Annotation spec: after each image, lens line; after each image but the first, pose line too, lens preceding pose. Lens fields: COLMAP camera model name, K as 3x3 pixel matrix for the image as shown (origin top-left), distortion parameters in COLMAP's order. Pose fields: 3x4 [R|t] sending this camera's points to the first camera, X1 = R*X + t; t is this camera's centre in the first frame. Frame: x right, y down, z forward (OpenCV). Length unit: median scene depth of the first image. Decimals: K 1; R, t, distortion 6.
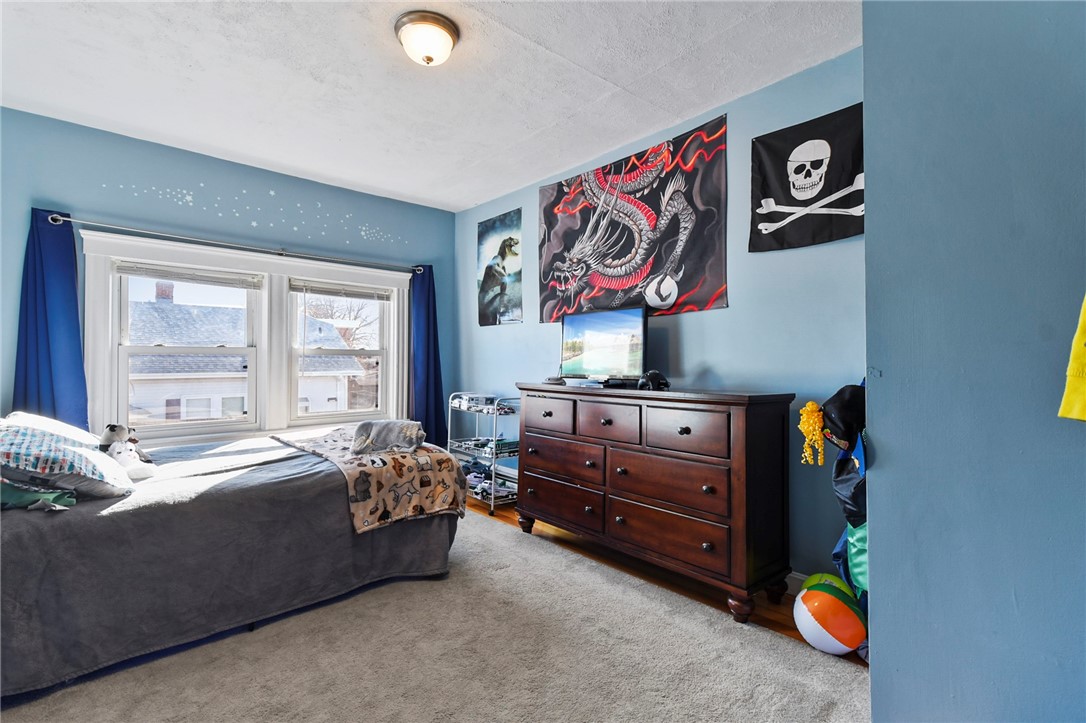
lens RADIAL K [[503.9, 0, 543.1], [0, 503.9, 359.1], [0, 0, 1]] dist [0.037398, -0.012225]
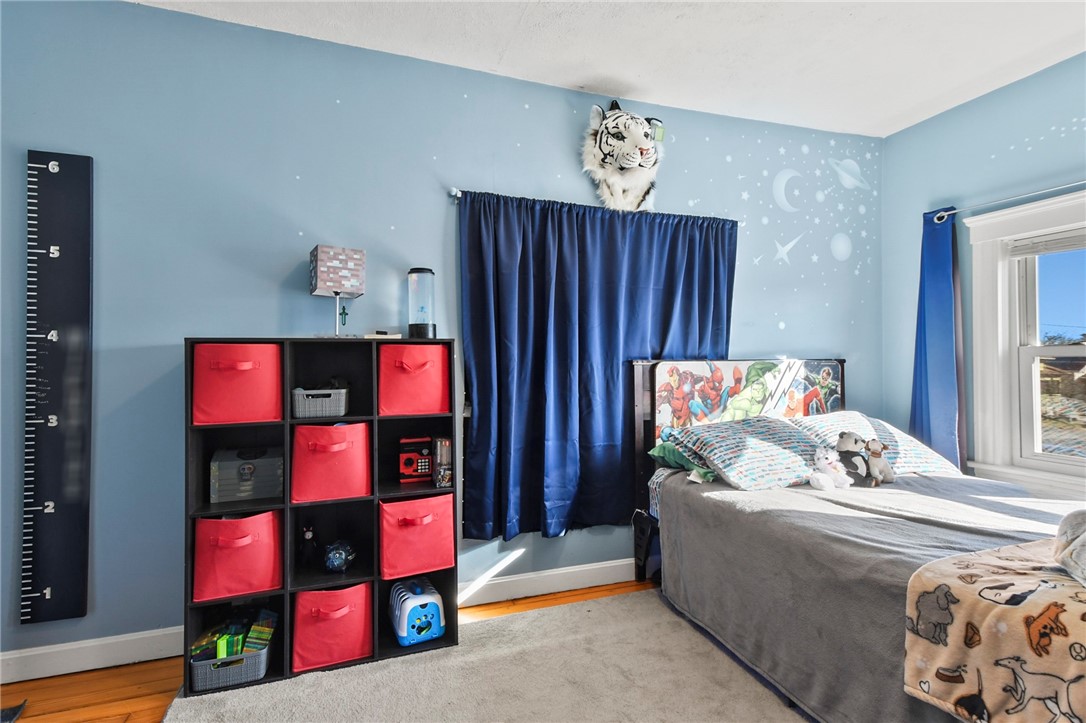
lens RADIAL K [[503.9, 0, 538.5], [0, 503.9, 358.2], [0, 0, 1]] dist [0.037398, -0.012225]
pose [[-0.397822, -0.008840, -0.917420, 0.276856], [0.004929, 0.999919, -0.011772, -0.000984], [0.917449, -0.009205, -0.397746, 0.835652]]
